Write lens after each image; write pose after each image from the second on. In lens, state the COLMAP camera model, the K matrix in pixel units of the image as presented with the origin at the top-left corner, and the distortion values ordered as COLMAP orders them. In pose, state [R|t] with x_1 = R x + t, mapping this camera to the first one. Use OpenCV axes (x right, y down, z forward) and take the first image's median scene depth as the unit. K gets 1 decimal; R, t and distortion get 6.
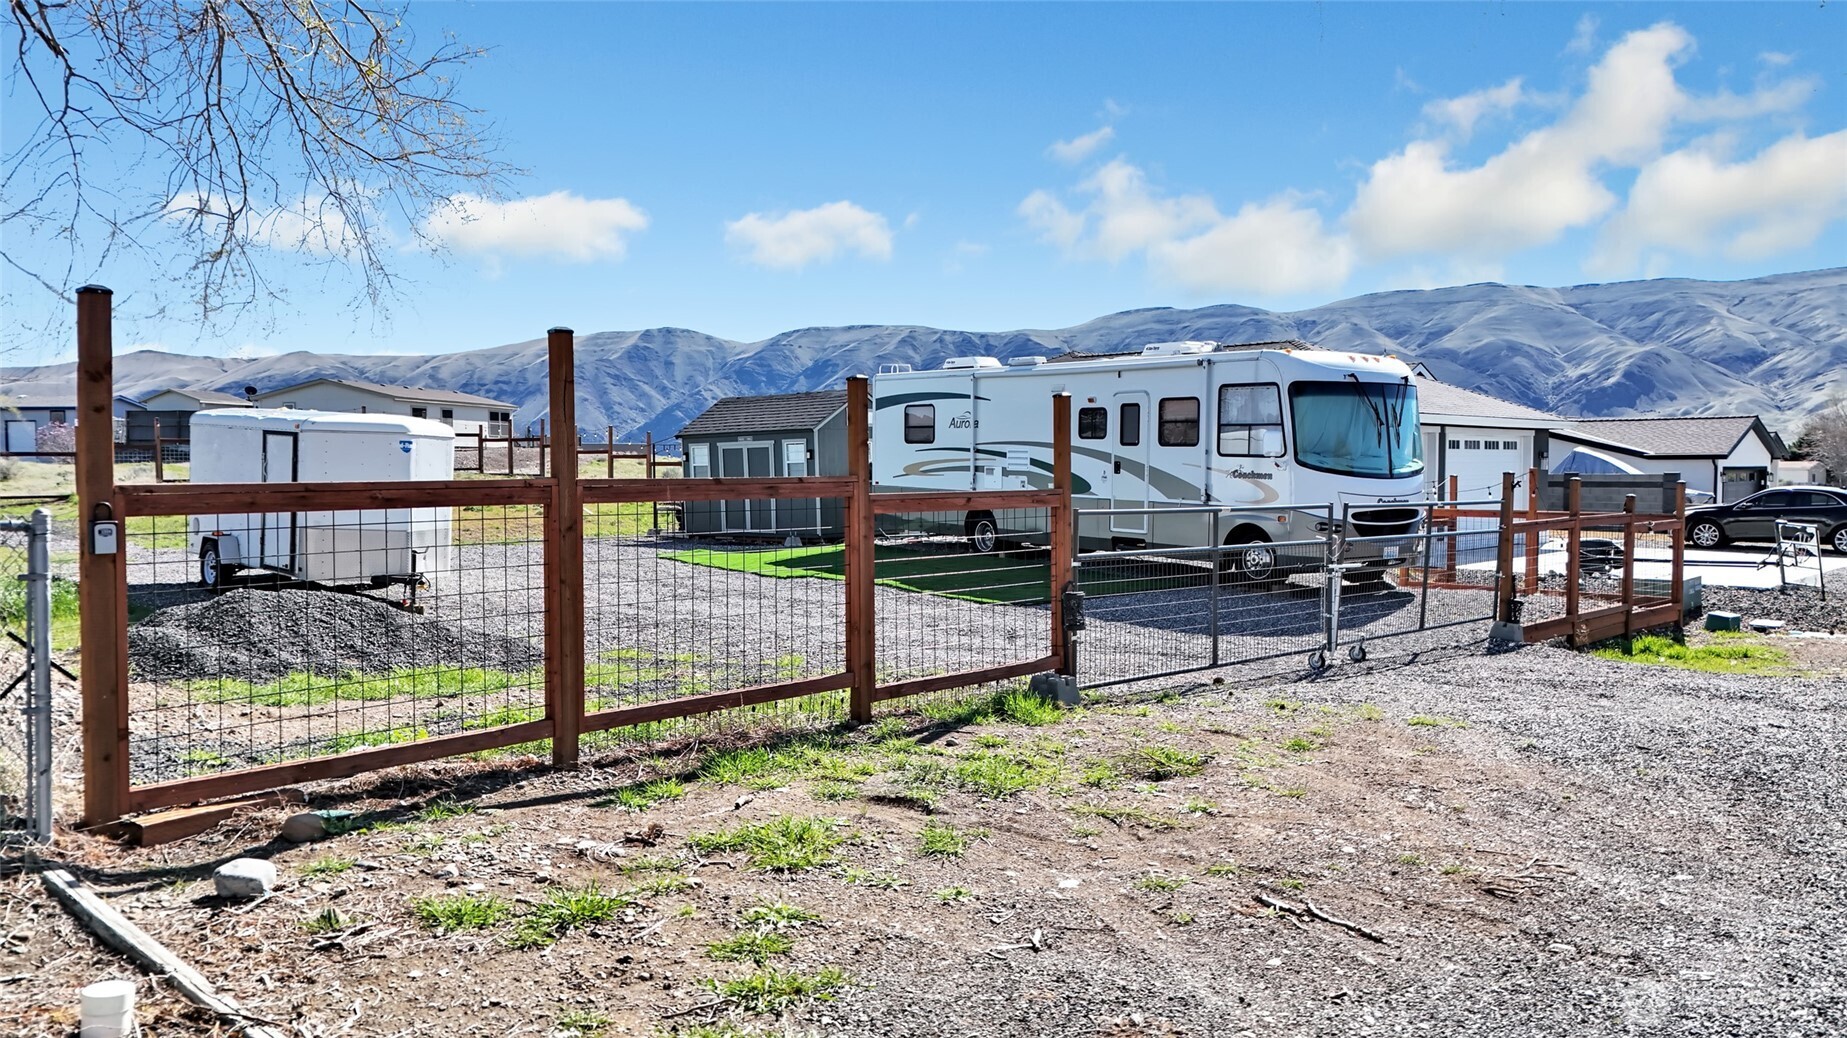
lens RADIAL K [[1332.9, 0, 947.2], [0, 1332.9, 522.7], [0, 0, 1]] dist [0.113639, -0.144536]
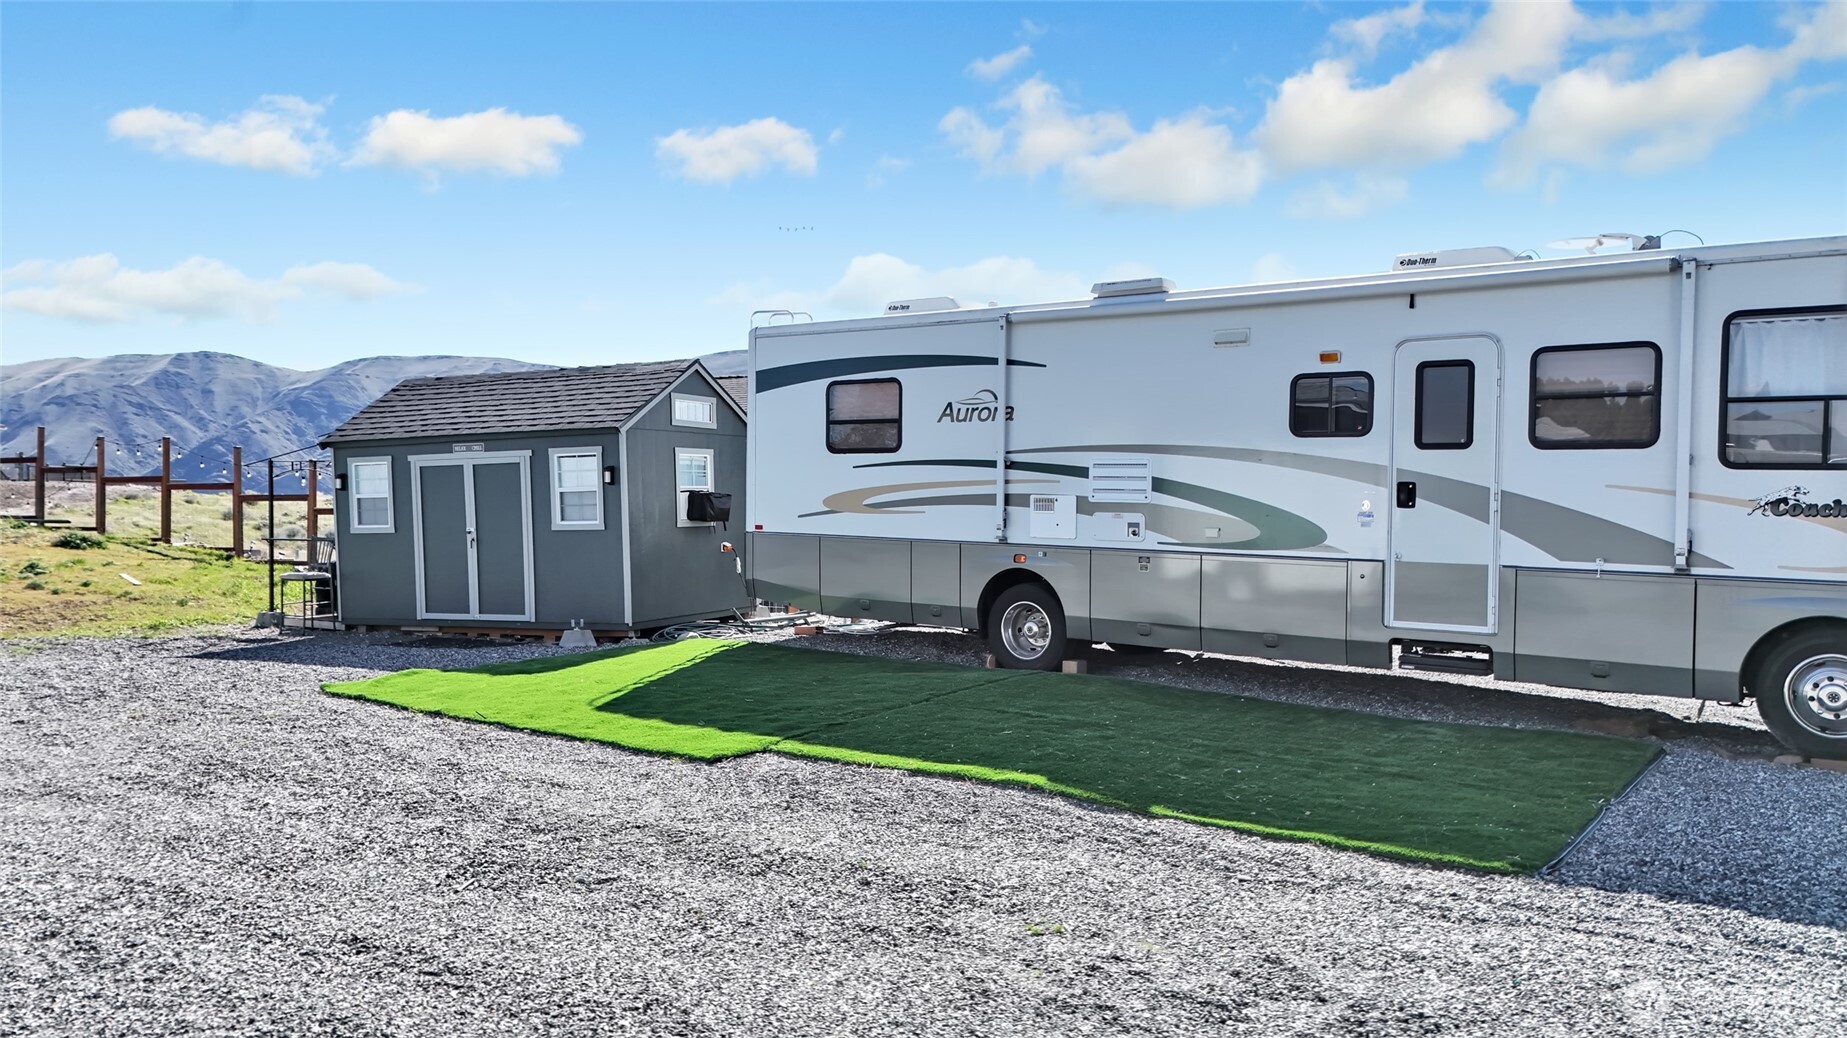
lens RADIAL K [[1332.8, 0, 923.5], [0, 1332.8, 519.0], [0, 0, 1]] dist [0.022844, -0.007370]
pose [[0.958668, -0.003205, 0.284508, -0.154081], [0.012795, 0.999411, -0.031853, -0.017105], [-0.284238, 0.034177, 0.958144, 0.515469]]
